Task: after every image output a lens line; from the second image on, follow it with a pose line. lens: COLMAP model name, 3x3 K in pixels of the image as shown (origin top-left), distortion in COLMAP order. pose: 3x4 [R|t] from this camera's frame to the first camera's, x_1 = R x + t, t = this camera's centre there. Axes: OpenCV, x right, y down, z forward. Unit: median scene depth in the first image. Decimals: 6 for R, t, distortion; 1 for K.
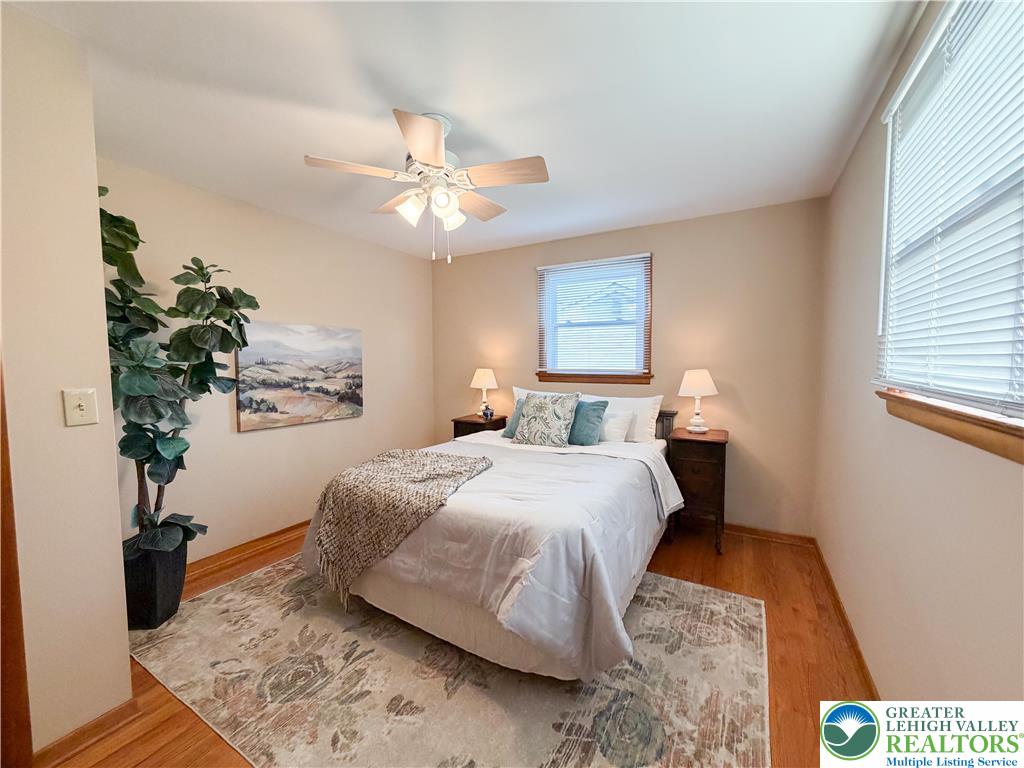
lens RADIAL K [[409.2, 0, 512.8], [0, 409.2, 390.6], [0, 0, 1]] dist [0.000496, 0.000191]
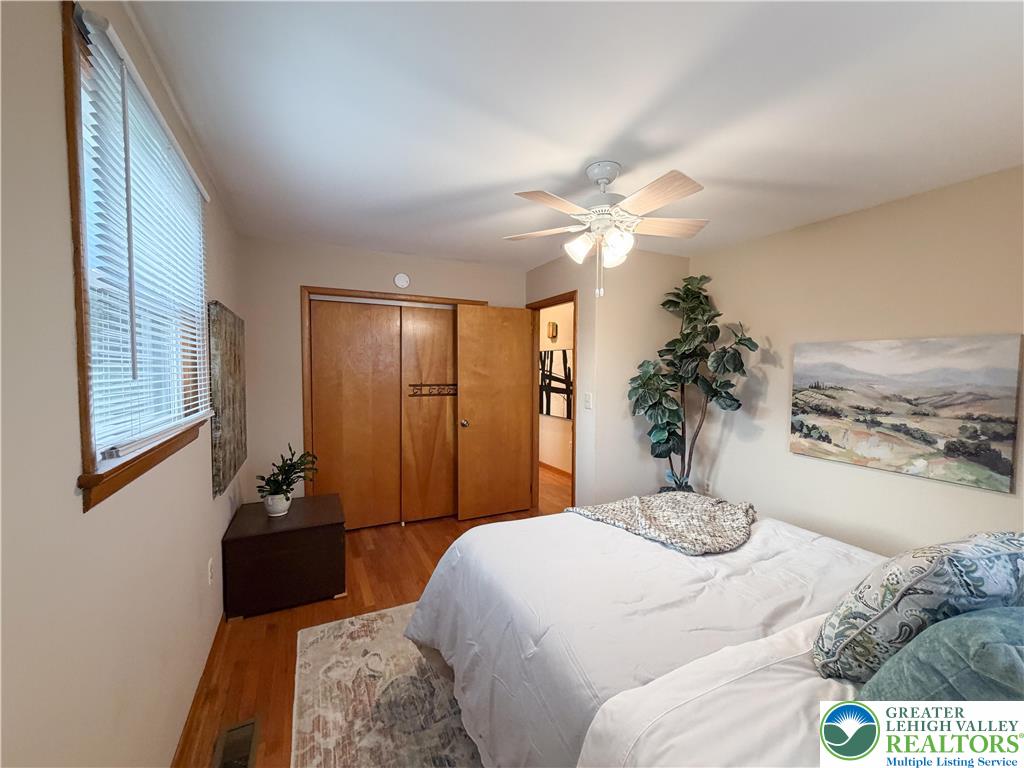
lens RADIAL K [[409.2, 0, 514.6], [0, 409.2, 382.5], [0, 0, 1]] dist [0.000496, 0.000191]
pose [[-0.556562, 0.033040, -0.830149, 0.519458], [-0.060584, 0.994935, 0.080216, -0.104797], [0.828594, 0.094939, -0.551741, 0.888051]]
